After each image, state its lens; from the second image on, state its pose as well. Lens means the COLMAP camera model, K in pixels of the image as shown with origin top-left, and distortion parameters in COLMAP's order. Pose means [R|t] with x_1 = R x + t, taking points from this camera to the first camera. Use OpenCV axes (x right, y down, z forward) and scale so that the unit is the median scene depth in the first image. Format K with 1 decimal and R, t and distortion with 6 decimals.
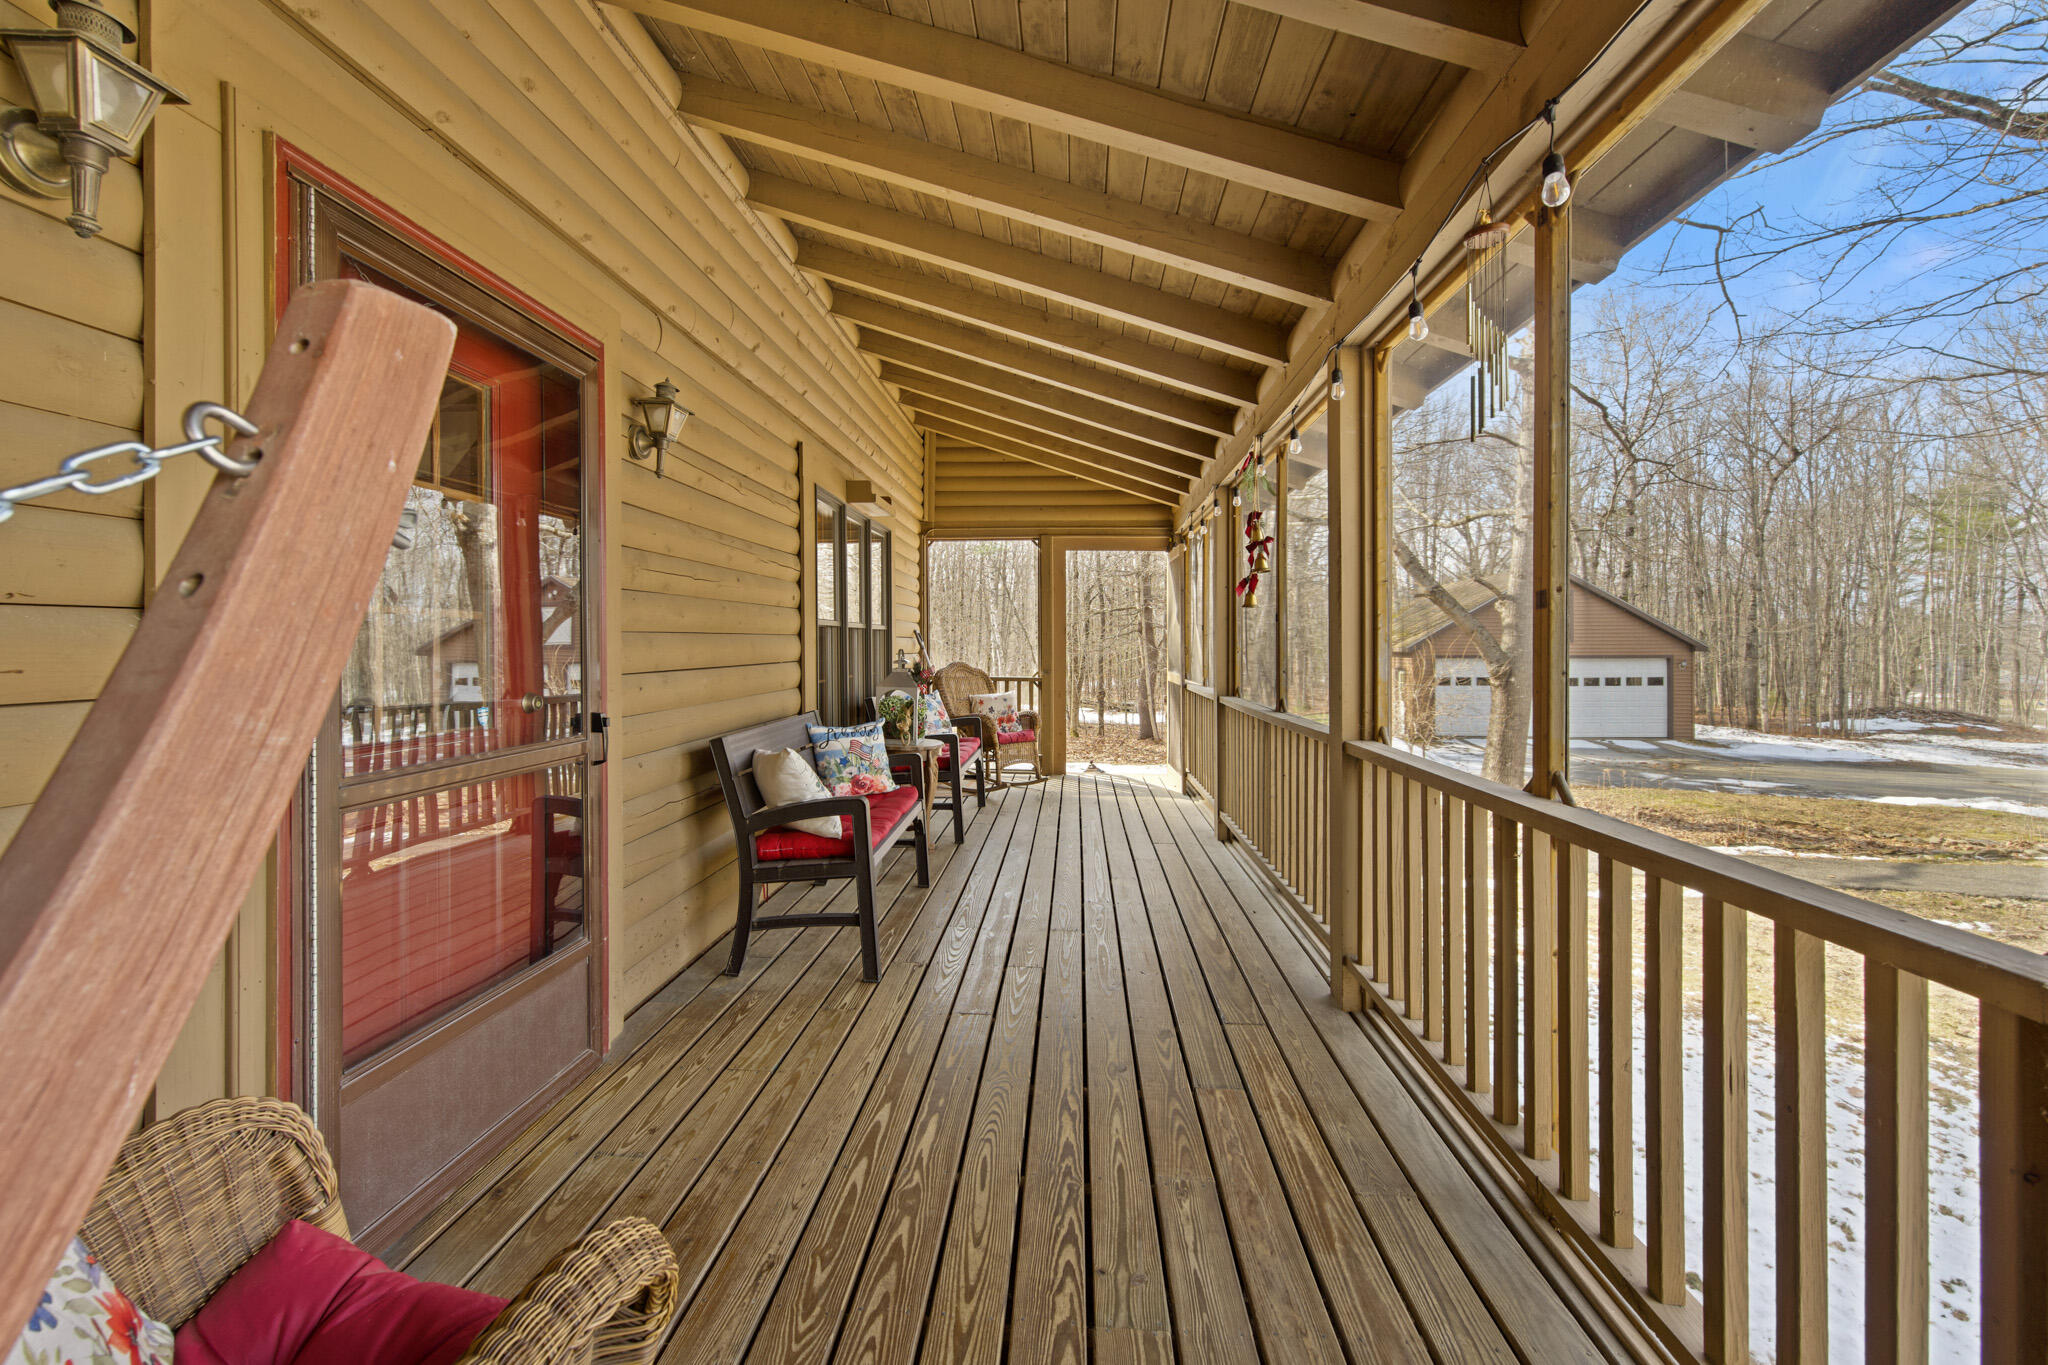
lens RADIAL K [[821.0, 0, 1029.4], [0, 821.0, 638.7], [0, 0, 1]] dist [-0.003244, 0.001030]
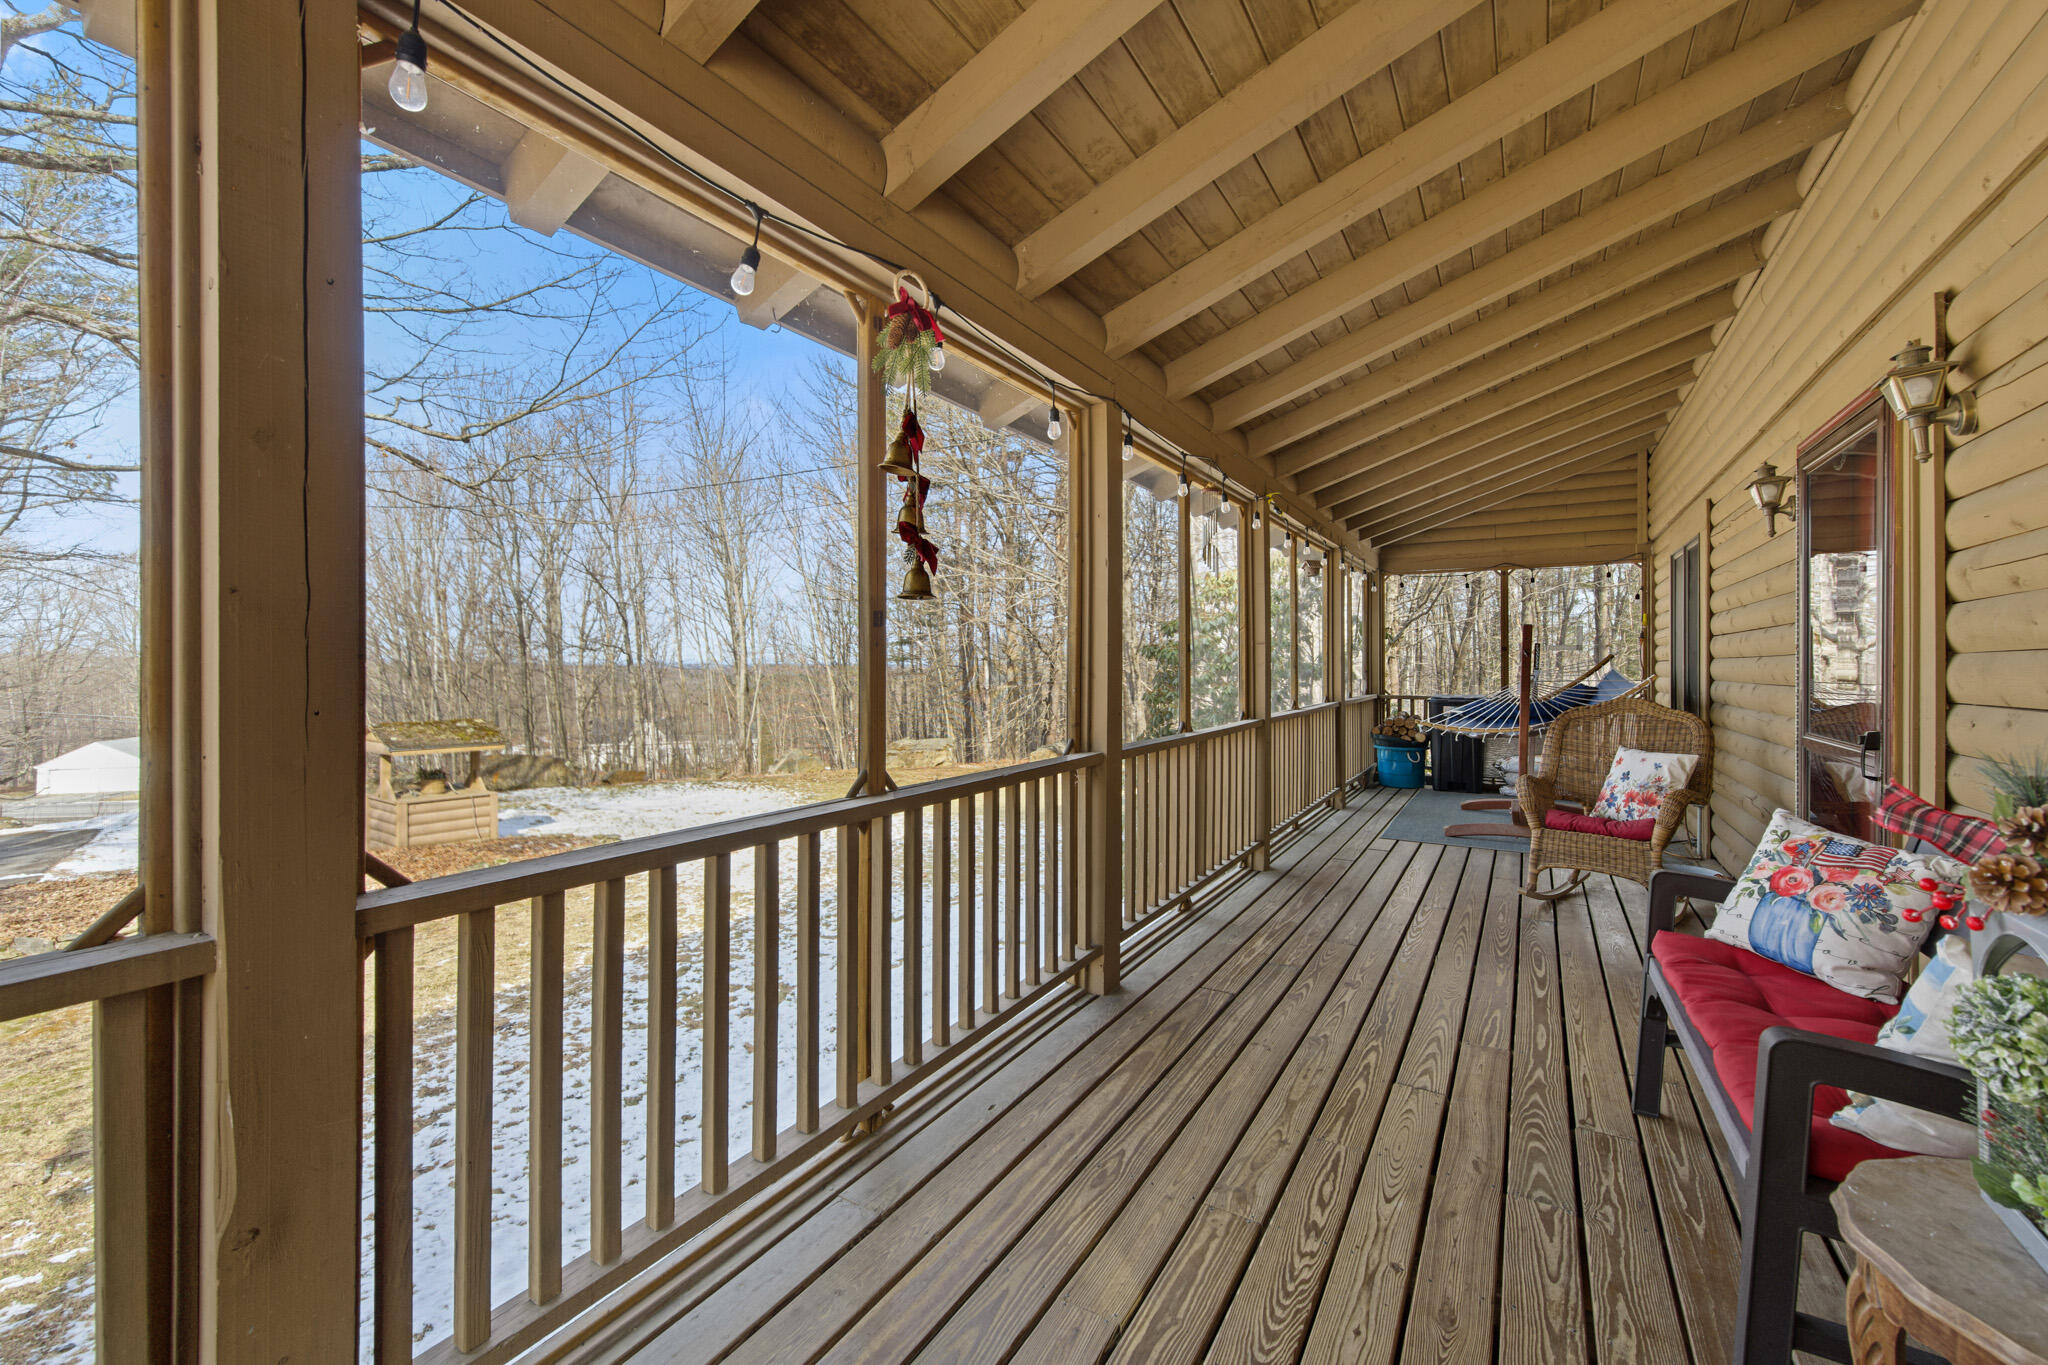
lens RADIAL K [[821.0, 0, 1019.6], [0, 821.0, 672.1], [0, 0, 1]] dist [-0.003244, 0.001030]
pose [[-0.876115, -0.007111, 0.482051, -0.061084], [-0.004299, 0.999967, 0.006937, 0.006553], [-0.482084, 0.004005, -0.876116, 2.529183]]
